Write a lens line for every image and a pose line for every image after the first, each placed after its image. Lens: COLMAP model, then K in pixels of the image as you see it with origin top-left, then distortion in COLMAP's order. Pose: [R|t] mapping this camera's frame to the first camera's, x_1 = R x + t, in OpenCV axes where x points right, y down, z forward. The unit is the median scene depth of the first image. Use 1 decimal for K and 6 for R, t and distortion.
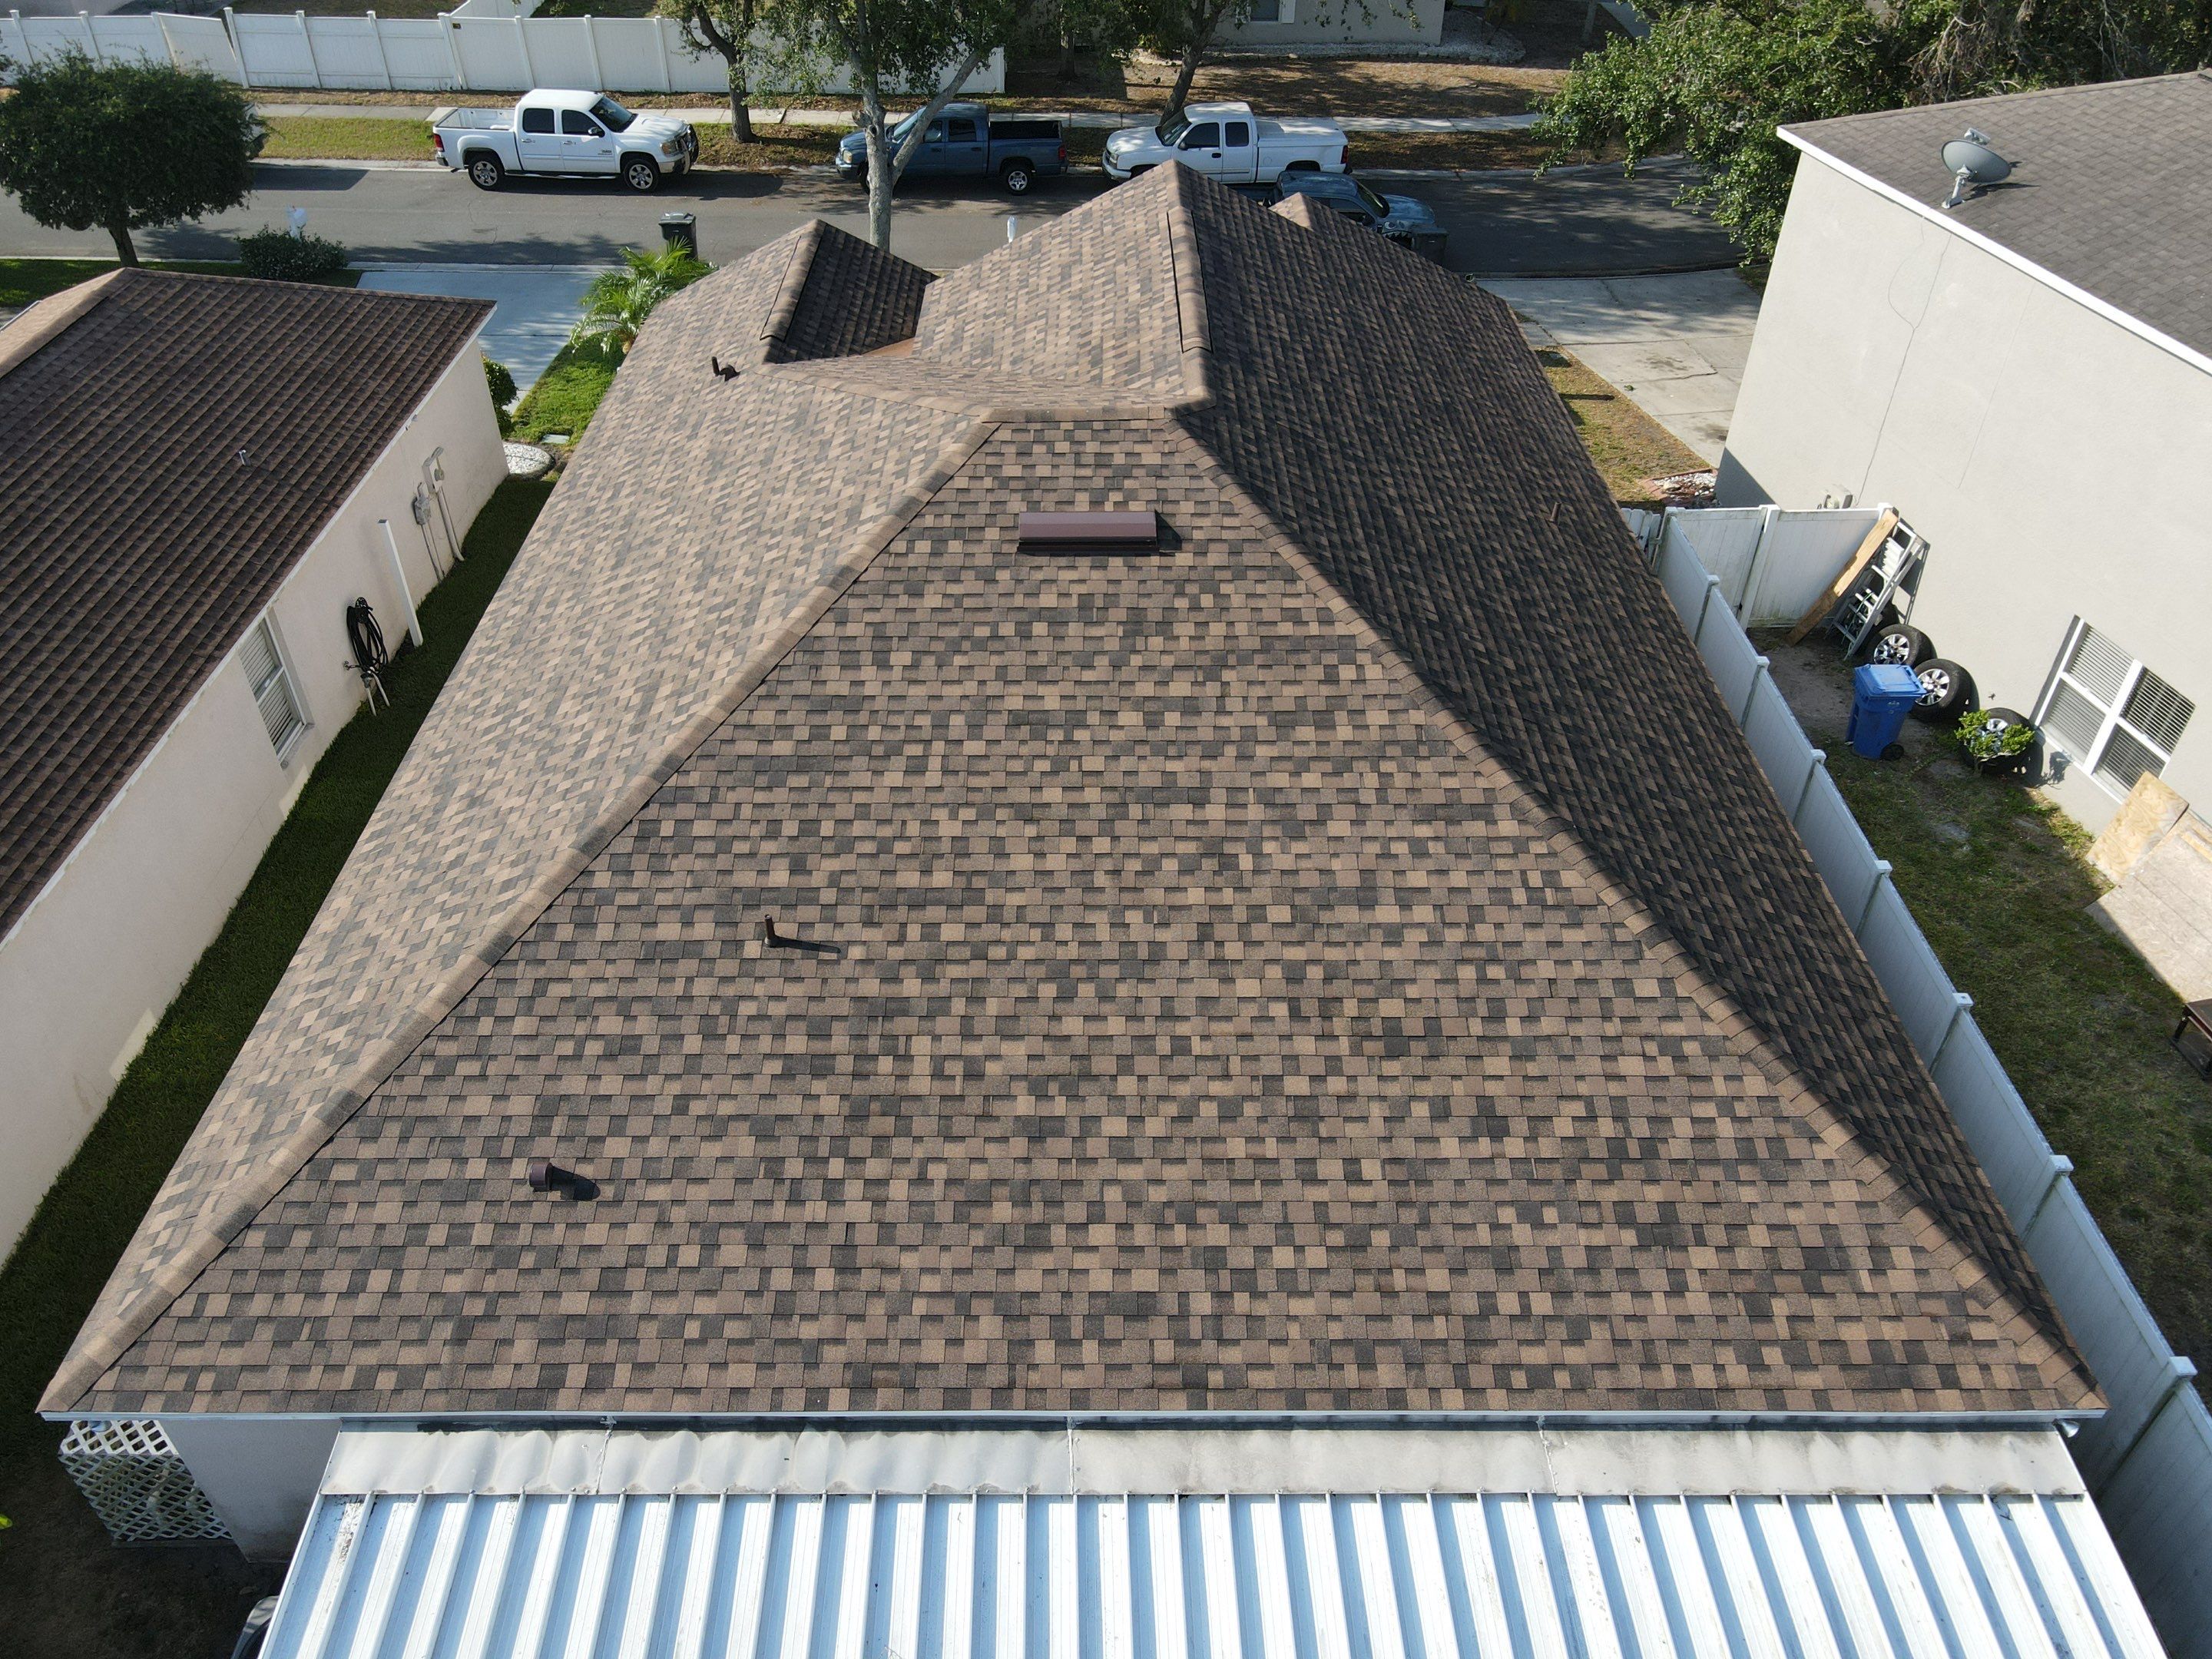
lens RADIAL K [[1621.1, 0, 1077.0], [0, 1621.1, 832.9], [0, 0, 1]] dist [-0.019772, 0.066963]
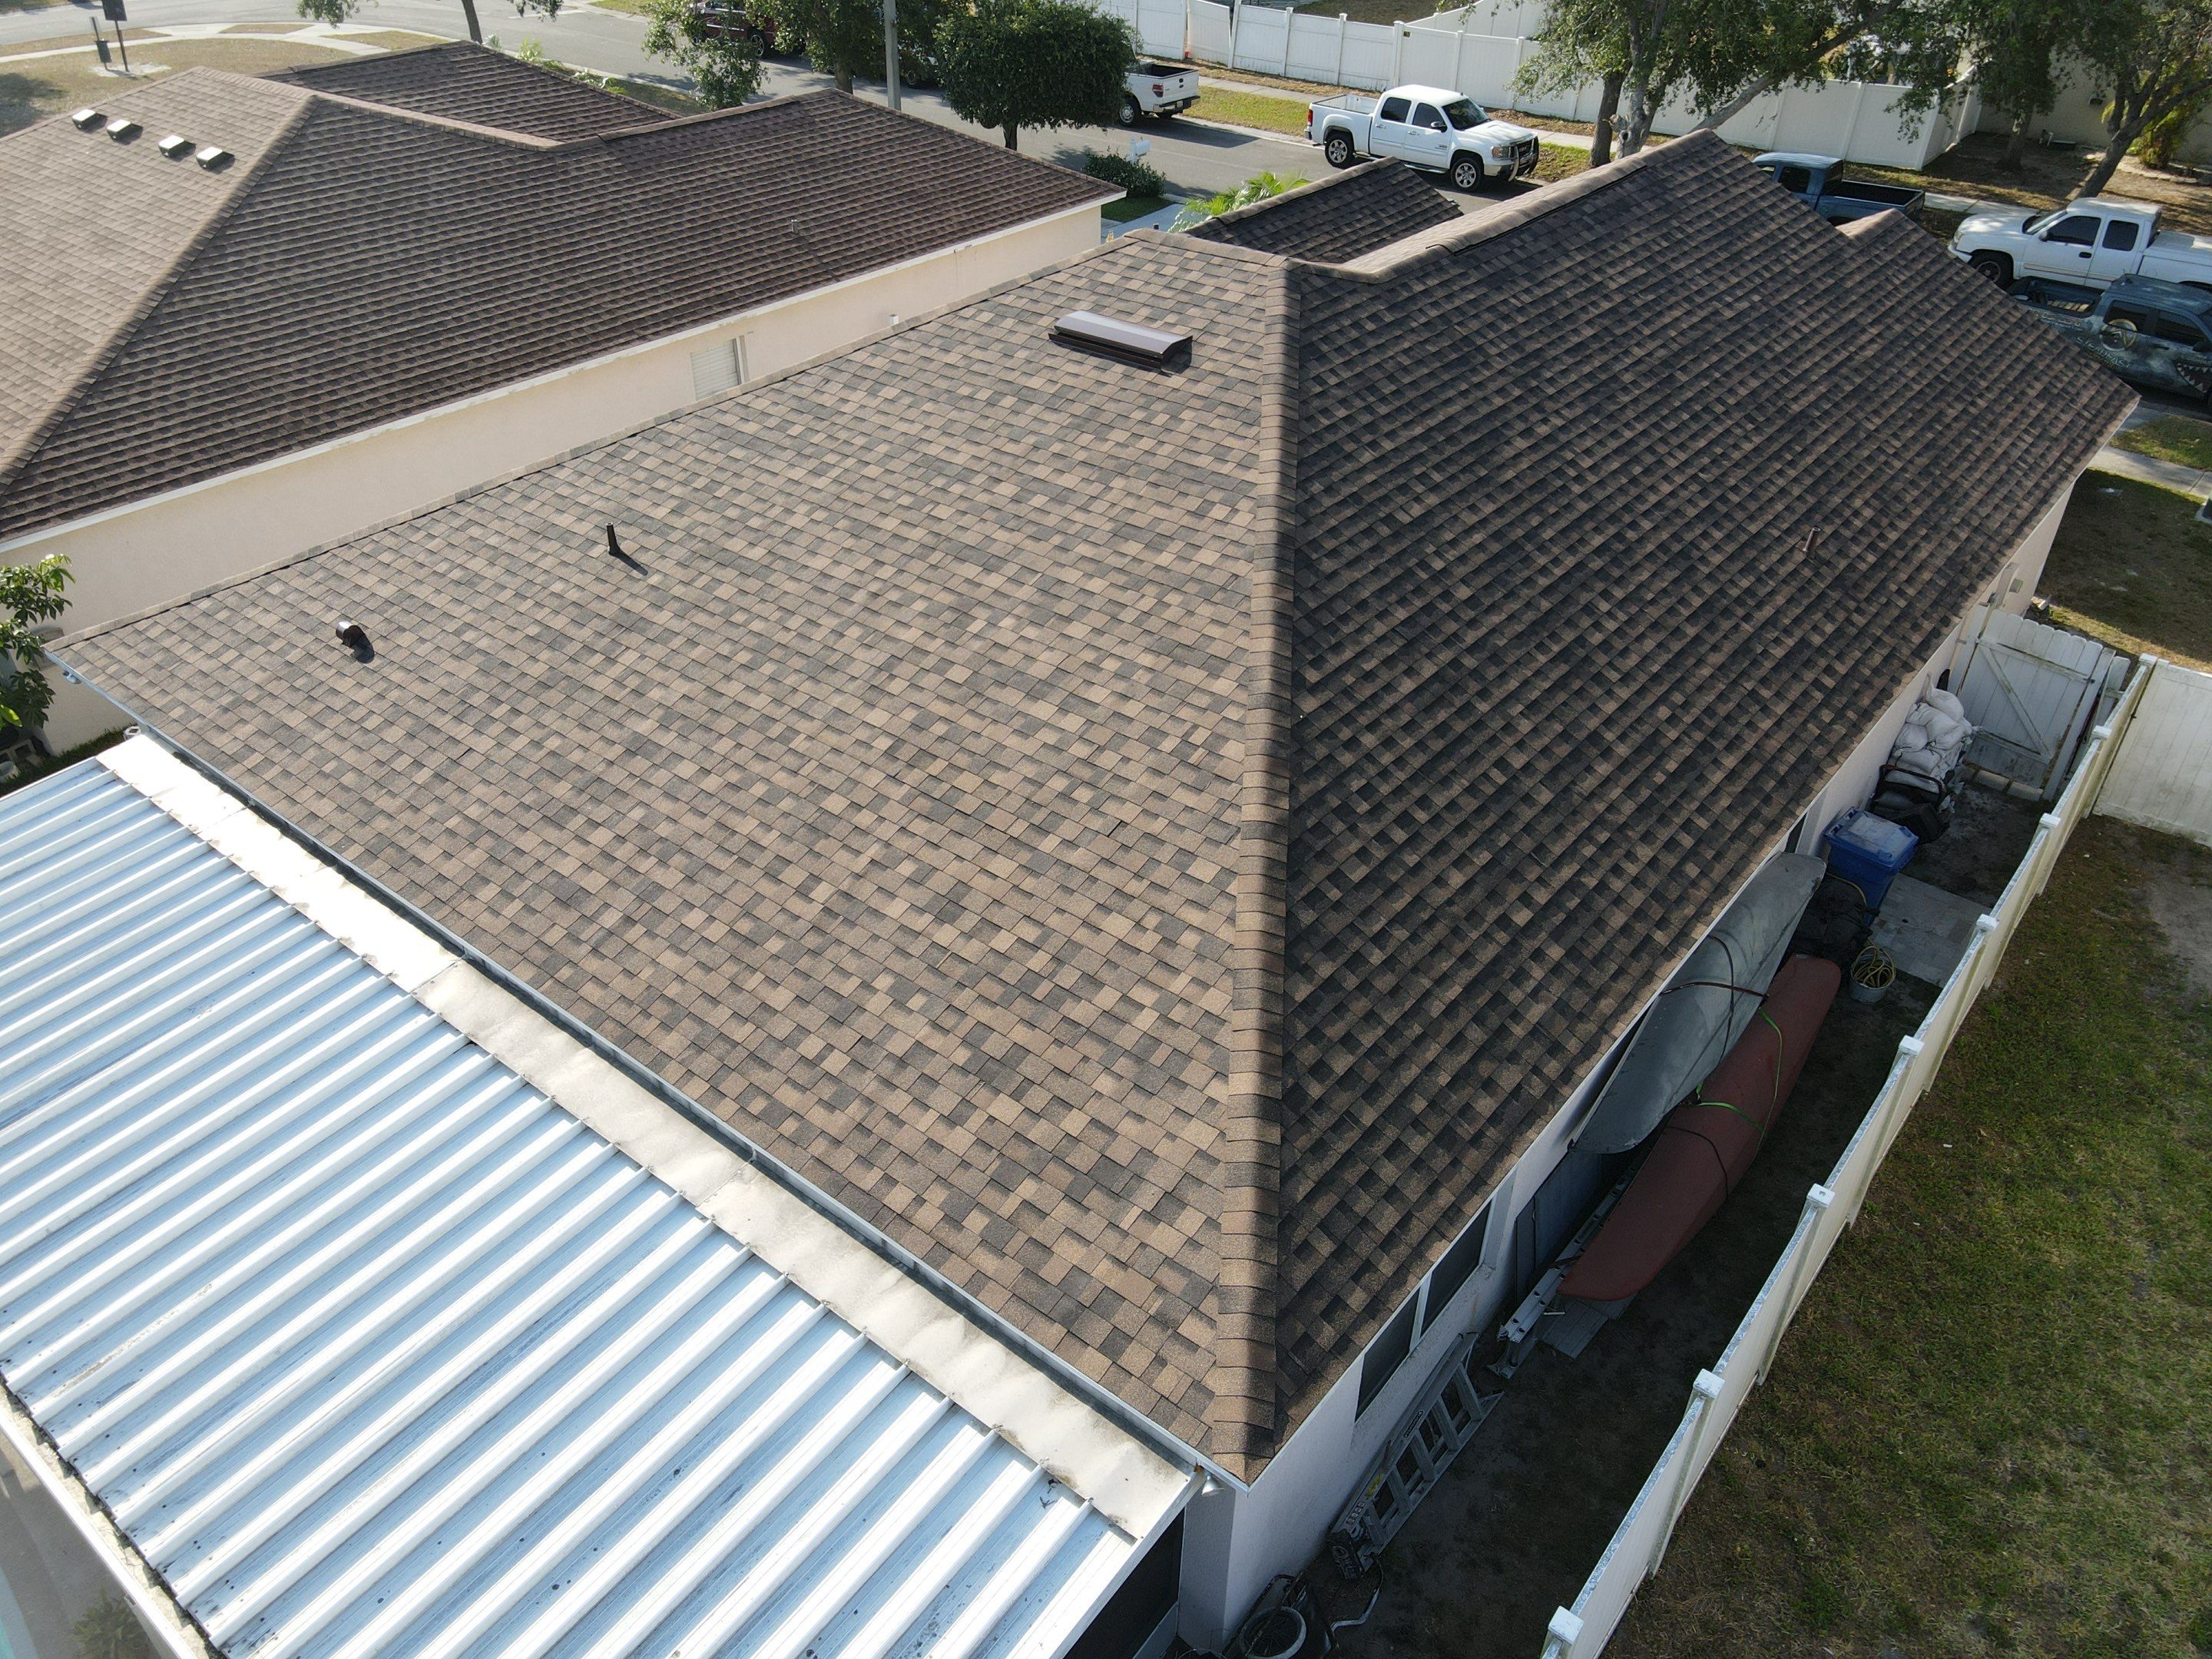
lens RADIAL K [[1621.1, 0, 1071.0], [0, 1621.1, 829.6], [0, 0, 1]] dist [-0.019772, 0.066963]
pose [[0.770514, 0.367603, -0.520745, 0.712316], [-0.399029, 0.915247, 0.055670, 0.054072], [0.497075, 0.164898, 0.851895, 0.218405]]
